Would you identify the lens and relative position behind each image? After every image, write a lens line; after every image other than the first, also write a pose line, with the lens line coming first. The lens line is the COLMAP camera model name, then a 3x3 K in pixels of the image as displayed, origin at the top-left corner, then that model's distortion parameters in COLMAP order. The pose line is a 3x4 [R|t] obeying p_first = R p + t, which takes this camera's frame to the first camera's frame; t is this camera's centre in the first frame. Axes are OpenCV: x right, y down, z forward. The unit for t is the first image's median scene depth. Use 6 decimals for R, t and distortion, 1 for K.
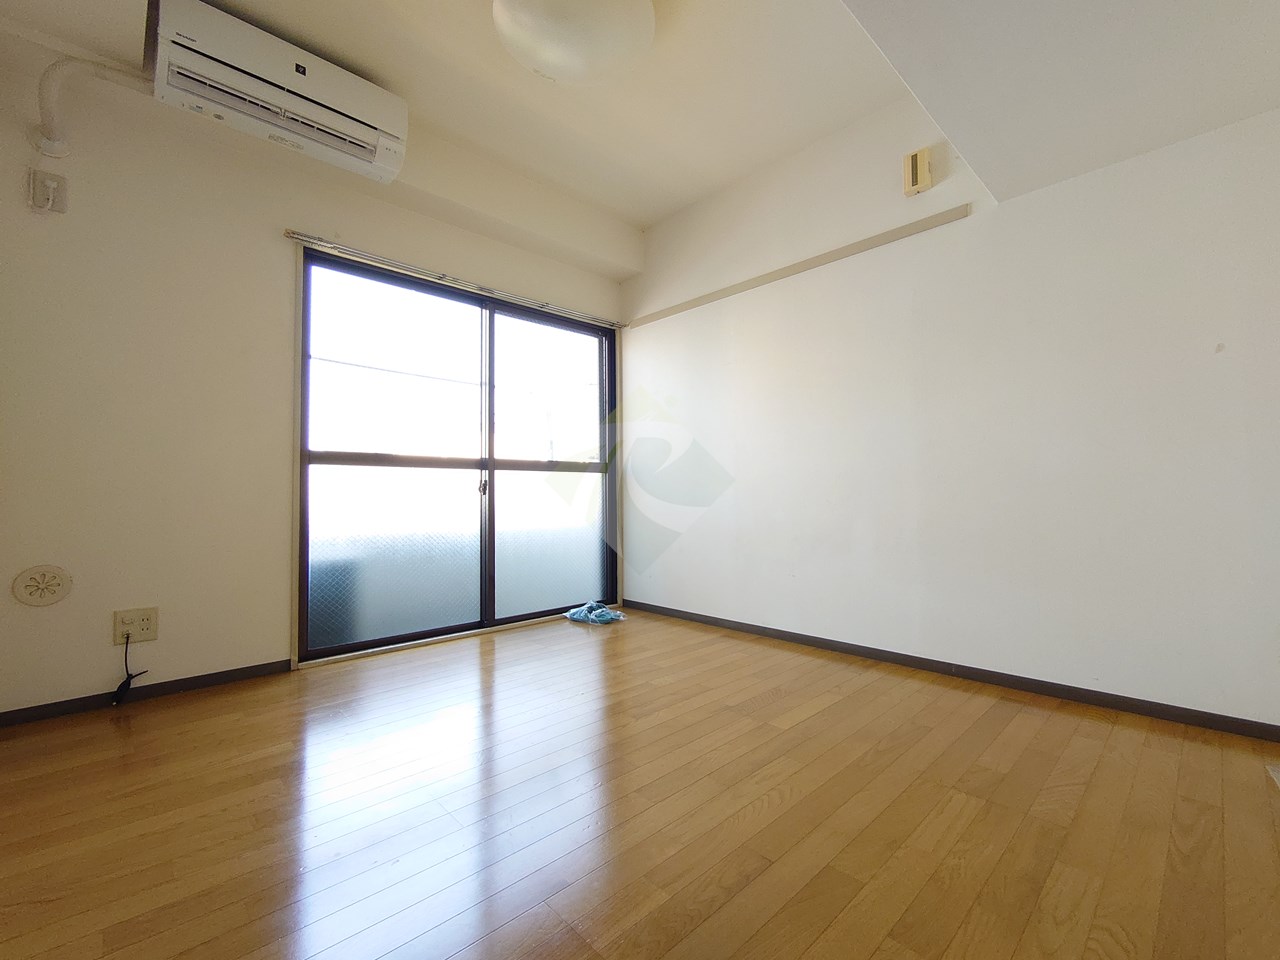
lens RADIAL K [[546.6, 0, 646.1], [0, 546.6, 479.7], [0, 0, 1]] dist [-0.001774, -0.001532]
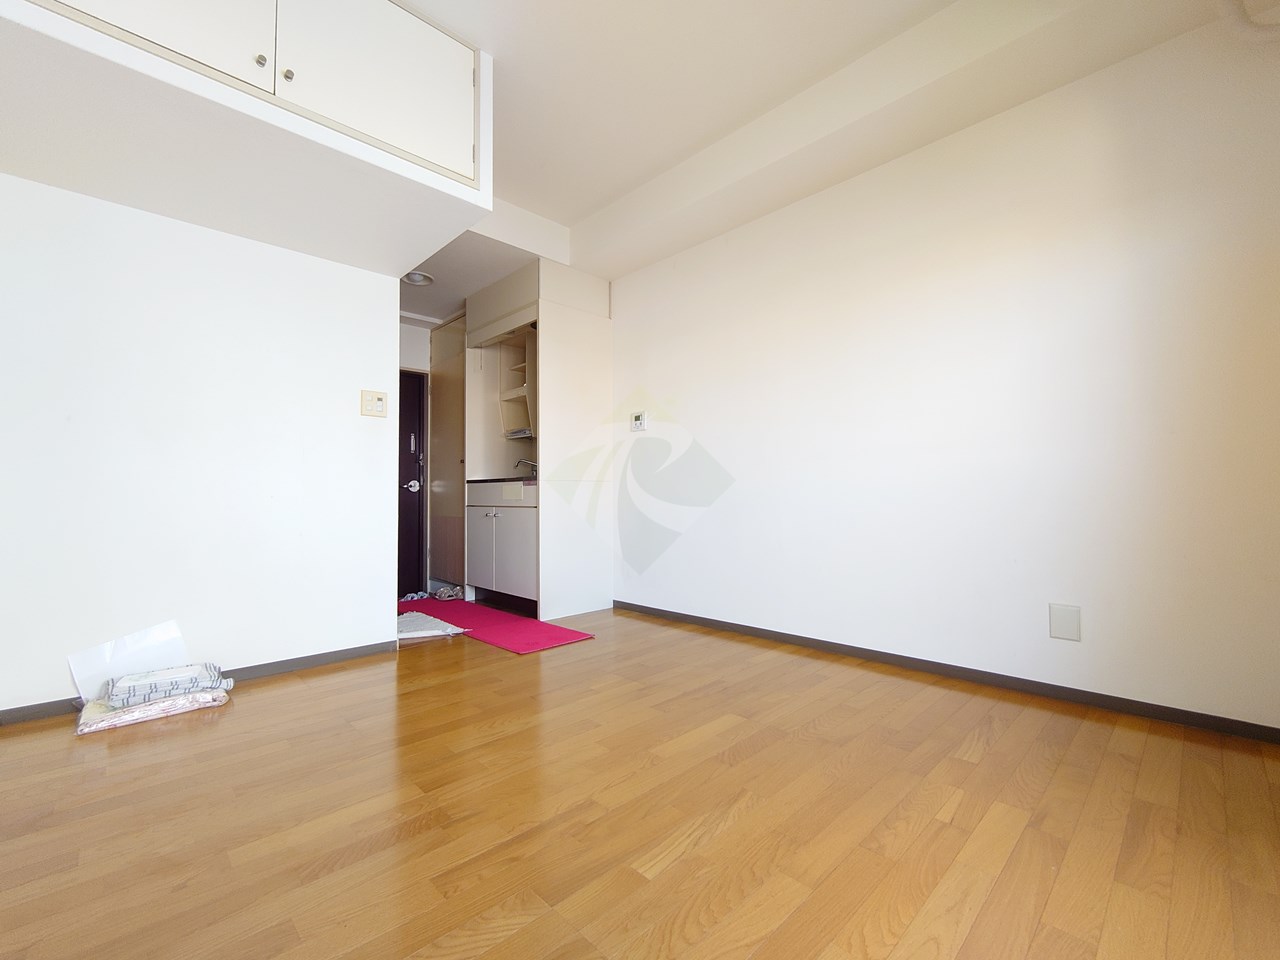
lens RADIAL K [[546.6, 0, 639.4], [0, 546.6, 478.5], [0, 0, 1]] dist [-0.001774, -0.001532]
pose [[-0.999898, 0.013313, -0.005097, -0.101070], [0.013613, 0.997846, -0.064175, 0.052022], [0.004231, -0.064237, -0.997926, 2.011781]]
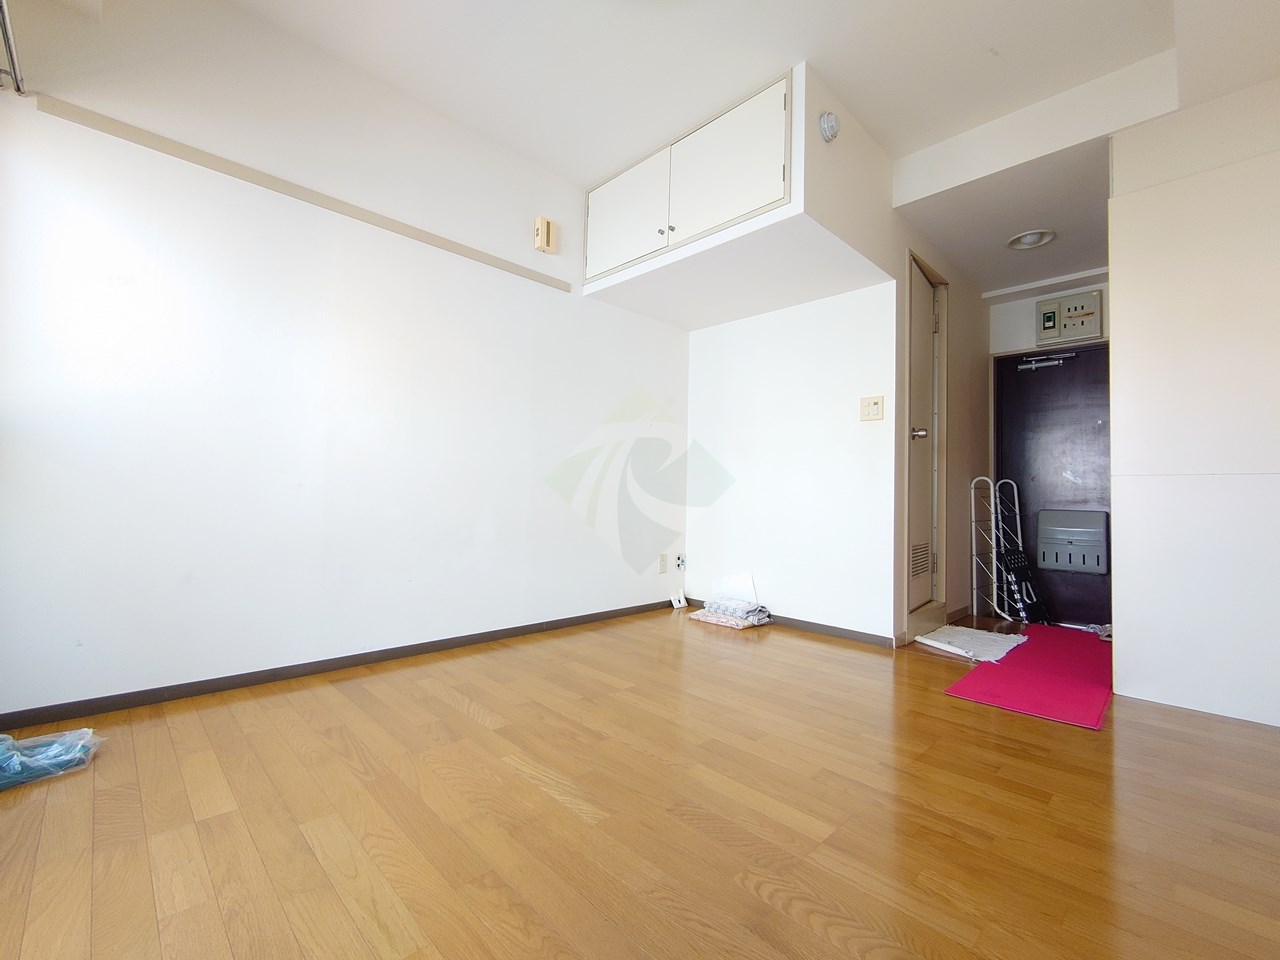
lens RADIAL K [[546.6, 0, 643.2], [0, 546.6, 477.7], [0, 0, 1]] dist [-0.001774, -0.001532]
pose [[-0.015944, 0.039151, 0.999106, -1.069542], [-0.054410, 0.997719, -0.039965, 0.042348], [-0.998391, -0.054998, -0.013777, 1.108612]]
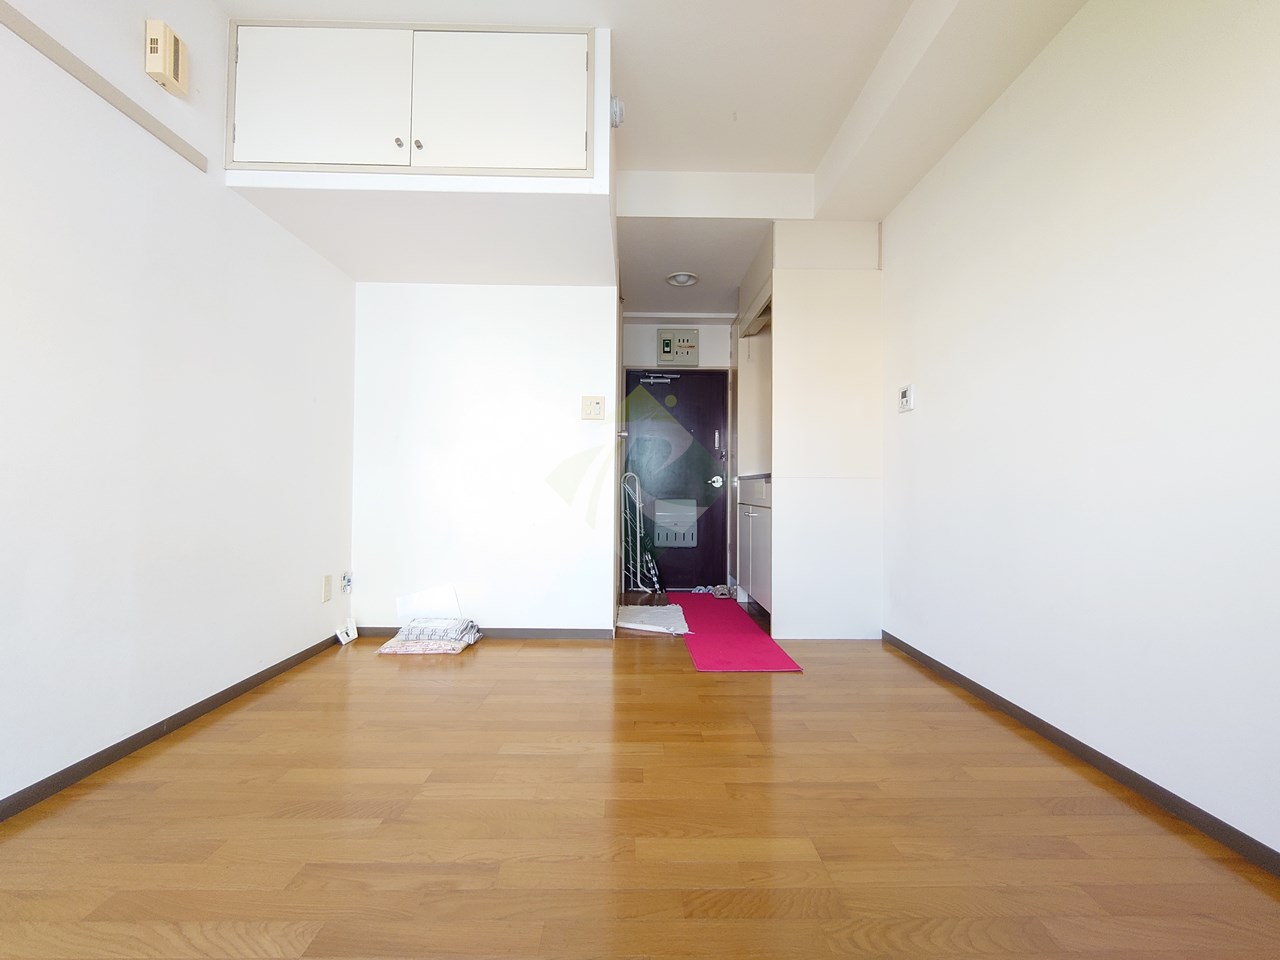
lens RADIAL K [[546.6, 0, 641.6], [0, 546.6, 477.9], [0, 0, 1]] dist [-0.001774, -0.001532]
pose [[-0.732097, 0.012029, 0.681094, -0.653641], [-0.025941, 0.998626, -0.045521, 0.015434], [-0.680707, -0.050994, -0.730779, 1.556078]]
